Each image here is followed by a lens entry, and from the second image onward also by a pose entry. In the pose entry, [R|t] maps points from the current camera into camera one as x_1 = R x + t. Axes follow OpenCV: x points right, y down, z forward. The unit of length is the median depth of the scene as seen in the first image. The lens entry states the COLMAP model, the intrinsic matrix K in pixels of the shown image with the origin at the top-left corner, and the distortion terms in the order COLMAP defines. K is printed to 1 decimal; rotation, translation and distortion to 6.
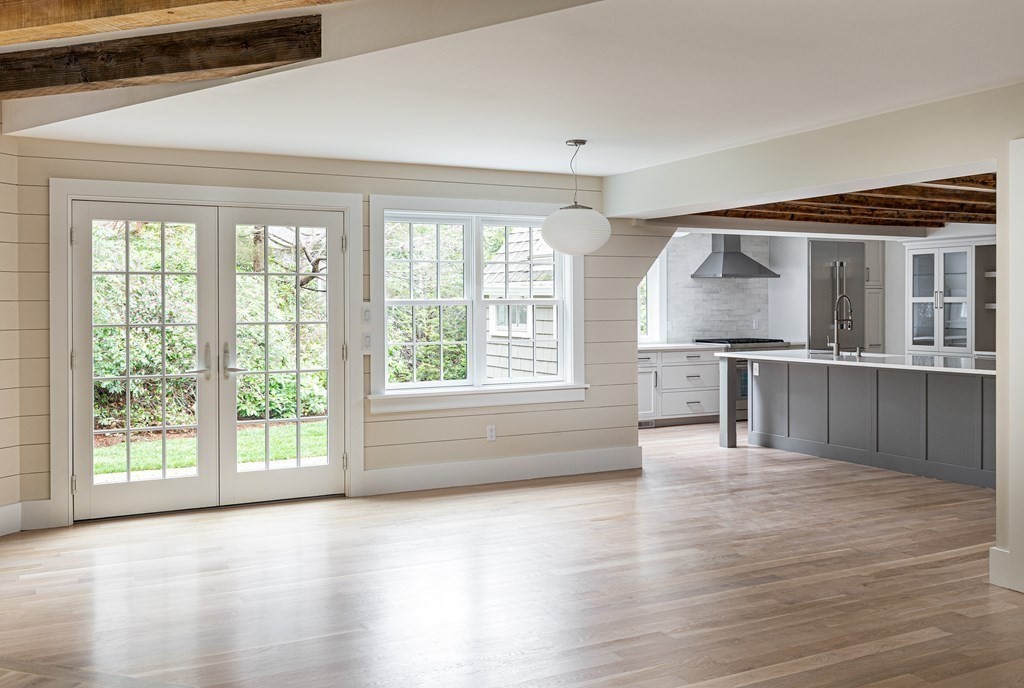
lens RADIAL K [[950.8, 0, 510.5], [0, 950.8, 299.5], [0, 0, 1]] dist [0.008183, -0.003340]
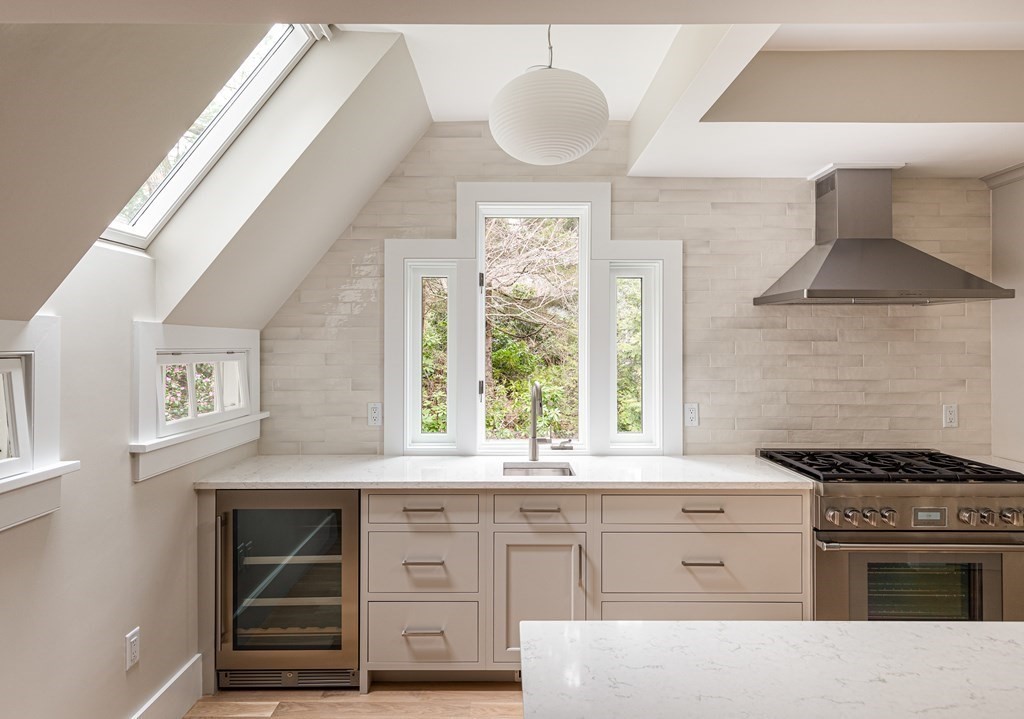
lens RADIAL K [[617.4, 0, 506.3], [0, 617.4, 337.7], [0, 0, 1]] dist [0.006749, 0.001370]
pose [[0.885437, -0.000269, -0.464759, 0.225177], [-0.003386, 0.999970, -0.007029, -0.005683], [0.464747, 0.007797, 0.885409, 0.711794]]
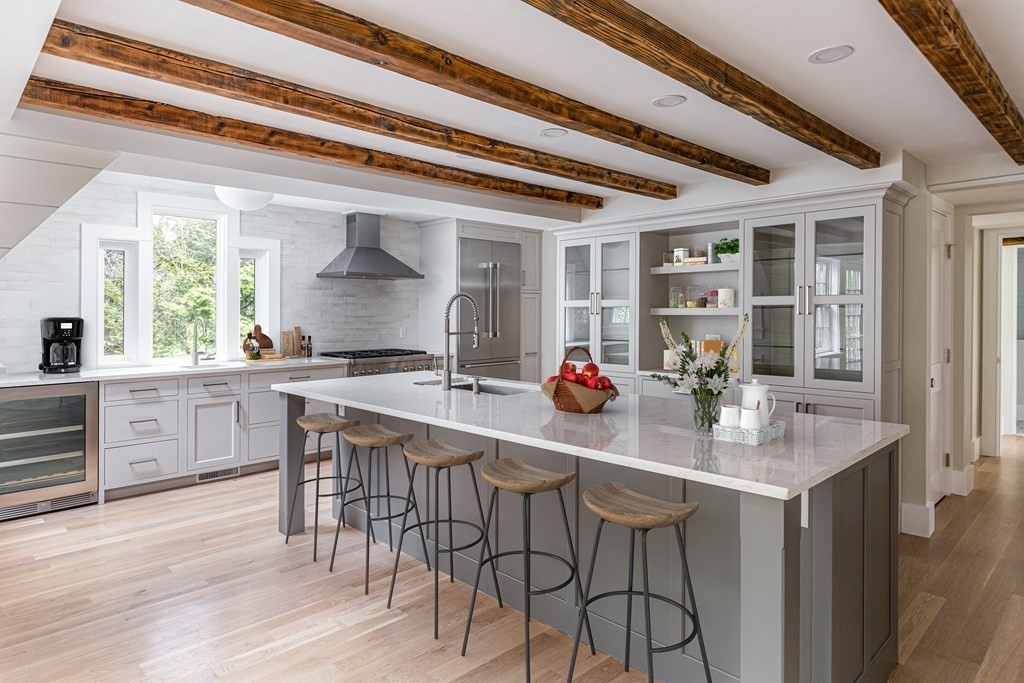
lens RADIAL K [[602.9, 0, 510.7], [0, 602.9, 311.5], [0, 0, 1]] dist [0.000950, -0.000544]
pose [[0.958227, 0.002114, 0.286003, 0.205419], [-0.003242, 0.999989, 0.003472, 0.004578], [-0.285992, -0.004254, 0.958223, 0.463942]]
